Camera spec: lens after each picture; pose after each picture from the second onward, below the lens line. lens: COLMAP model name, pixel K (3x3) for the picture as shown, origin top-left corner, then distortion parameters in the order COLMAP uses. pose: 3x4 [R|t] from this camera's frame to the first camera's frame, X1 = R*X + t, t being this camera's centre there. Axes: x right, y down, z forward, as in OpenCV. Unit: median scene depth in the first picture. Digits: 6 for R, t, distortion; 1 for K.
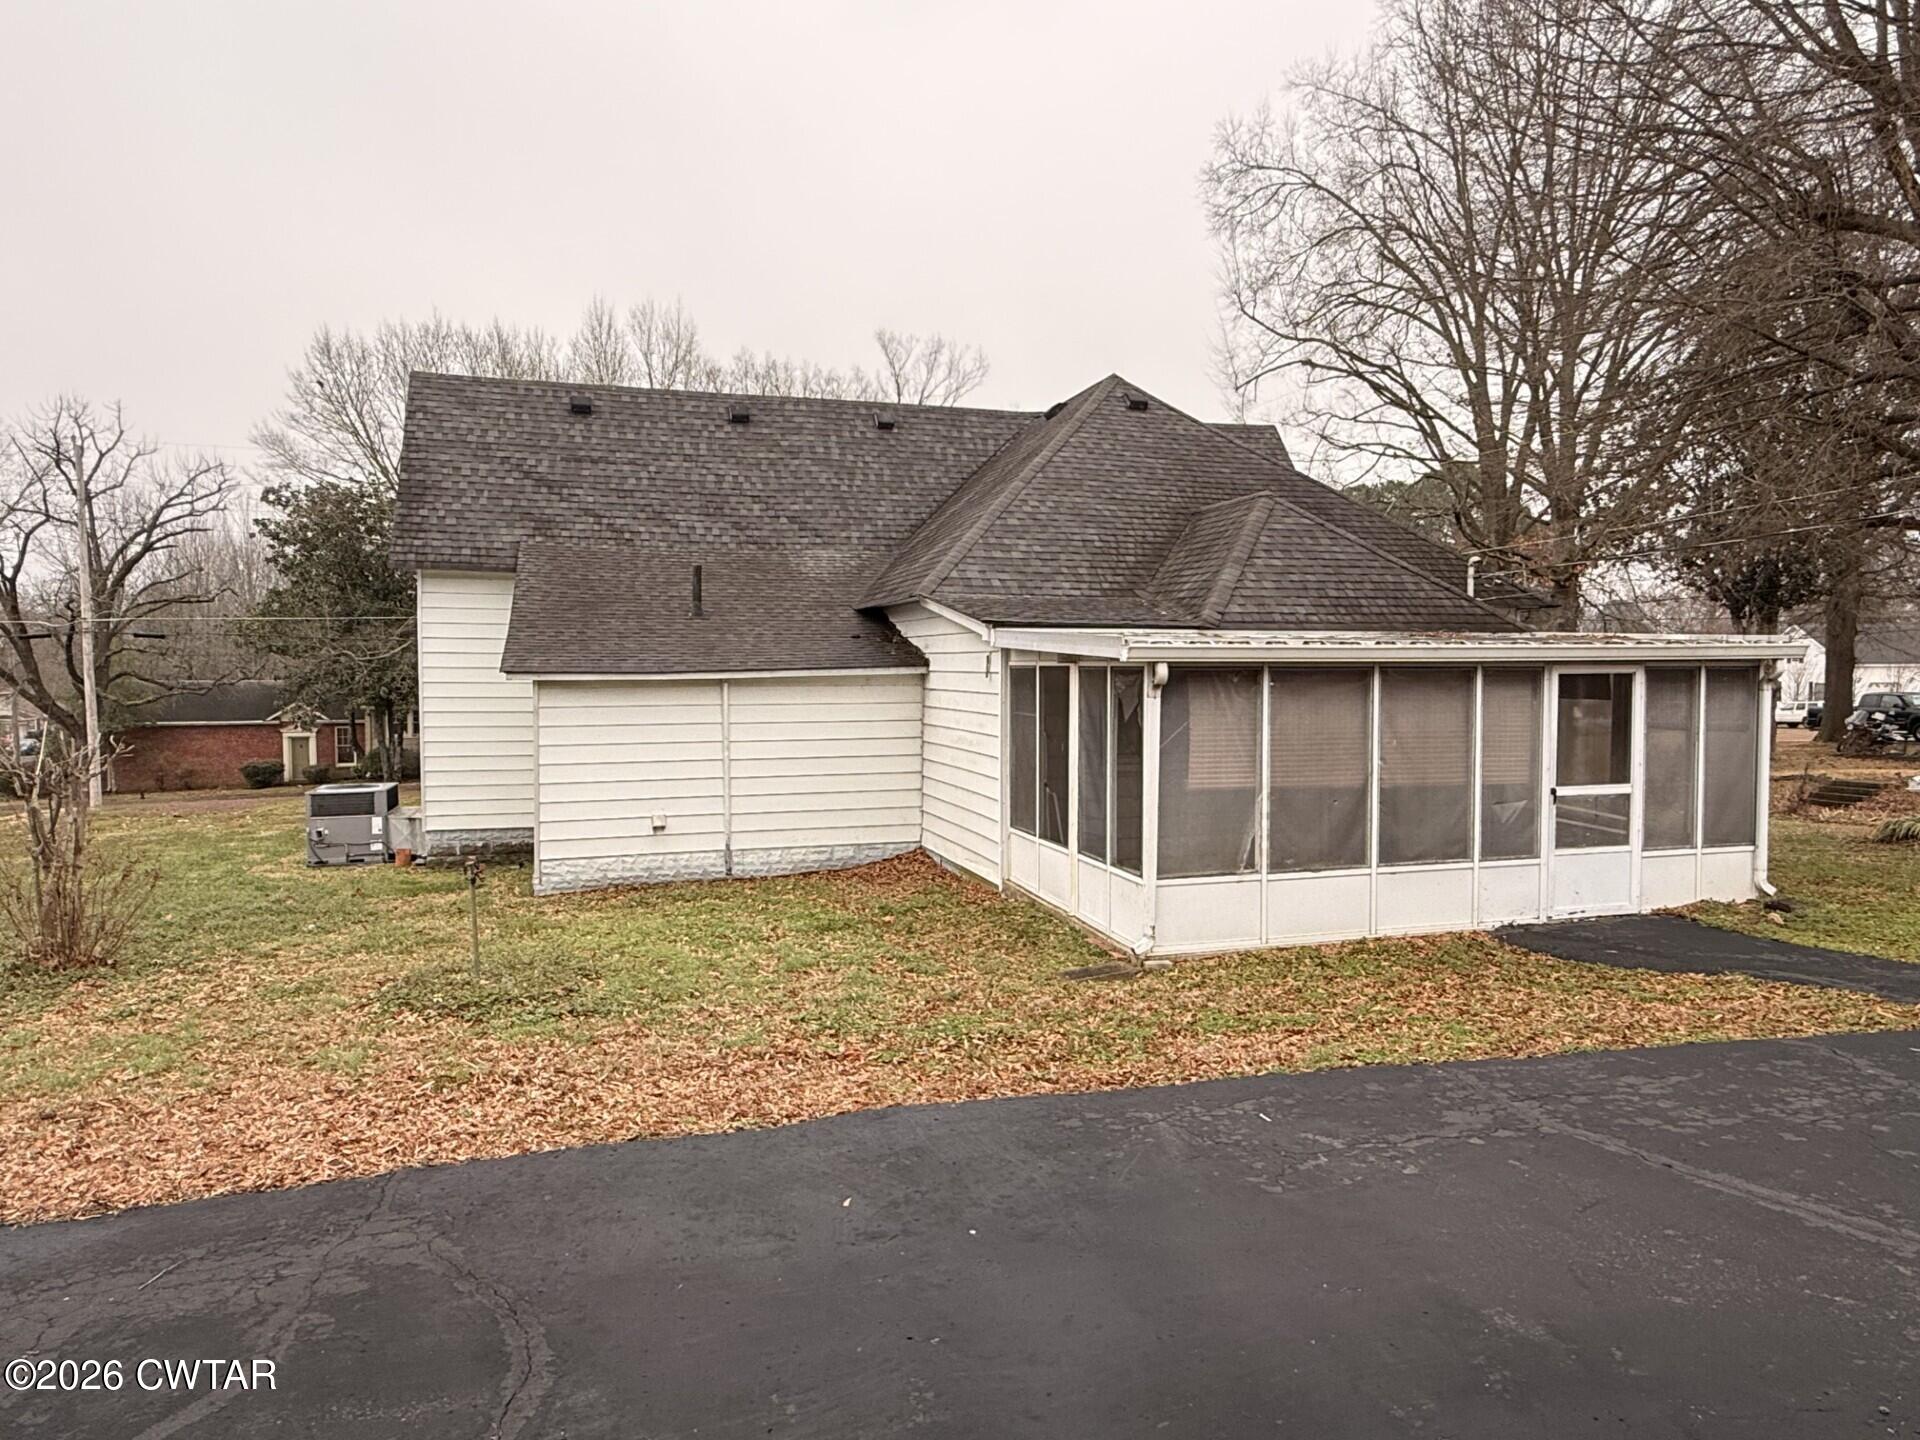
lens RADIAL K [[1329.3, 0, 960.0], [0, 1329.3, 720.0], [0, 0, 1]] dist [0.042638, -0.095044]
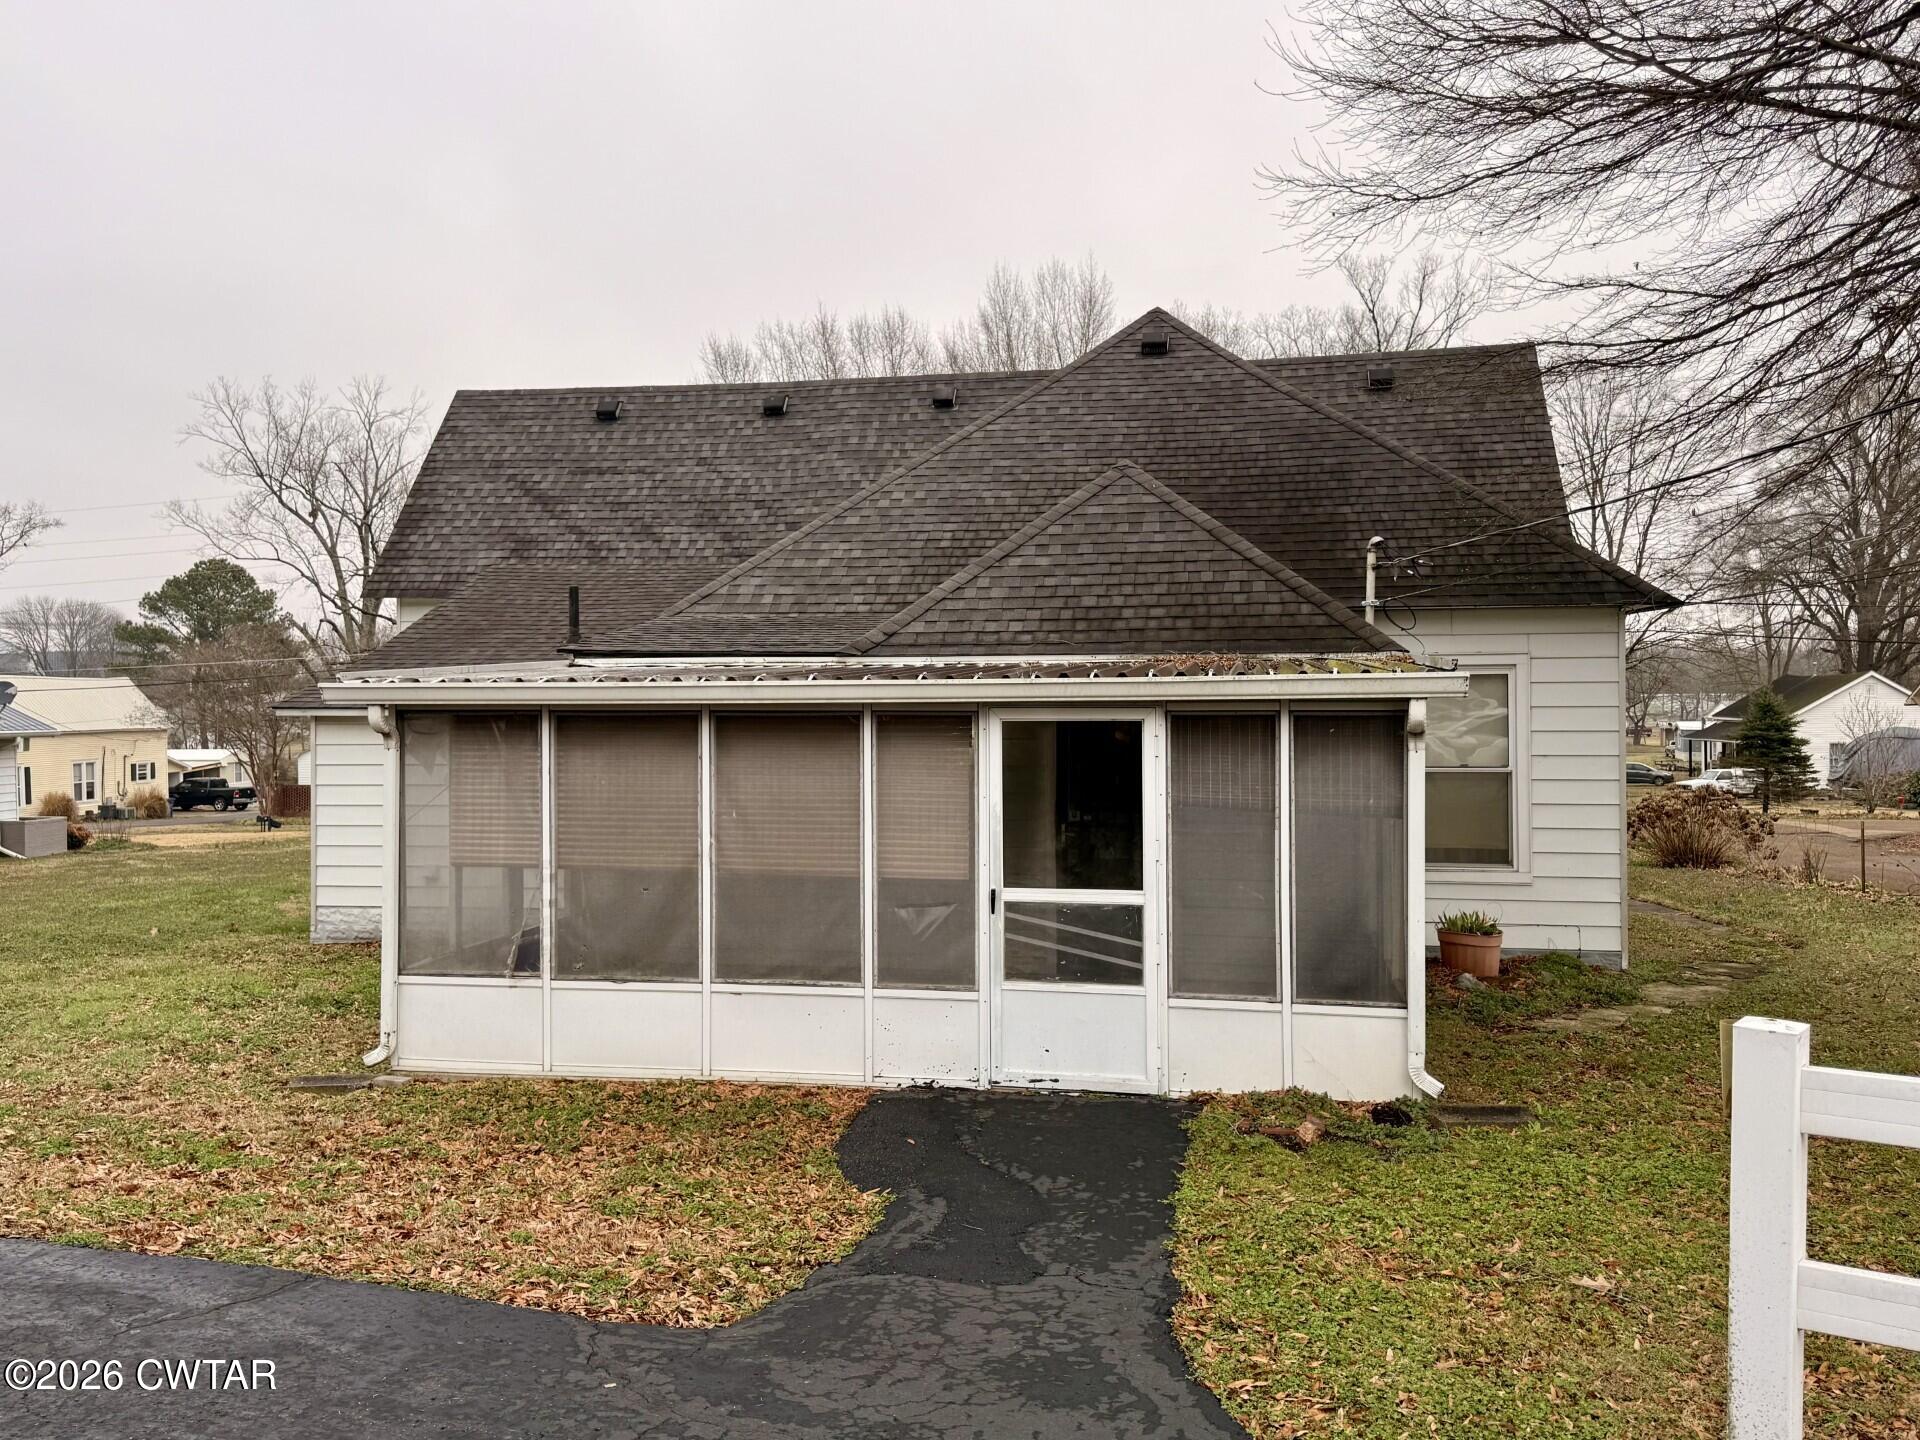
lens RADIAL K [[1598.3, 0, 960.7], [0, 1598.3, 727.7], [0, 0, 1]] dist [0.126006, -0.004762]
pose [[0.870933, 0.011174, -0.491276, 0.503423], [-0.018317, 0.999785, -0.009732, -0.014086], [0.491061, 0.017475, 0.870950, 0.170646]]
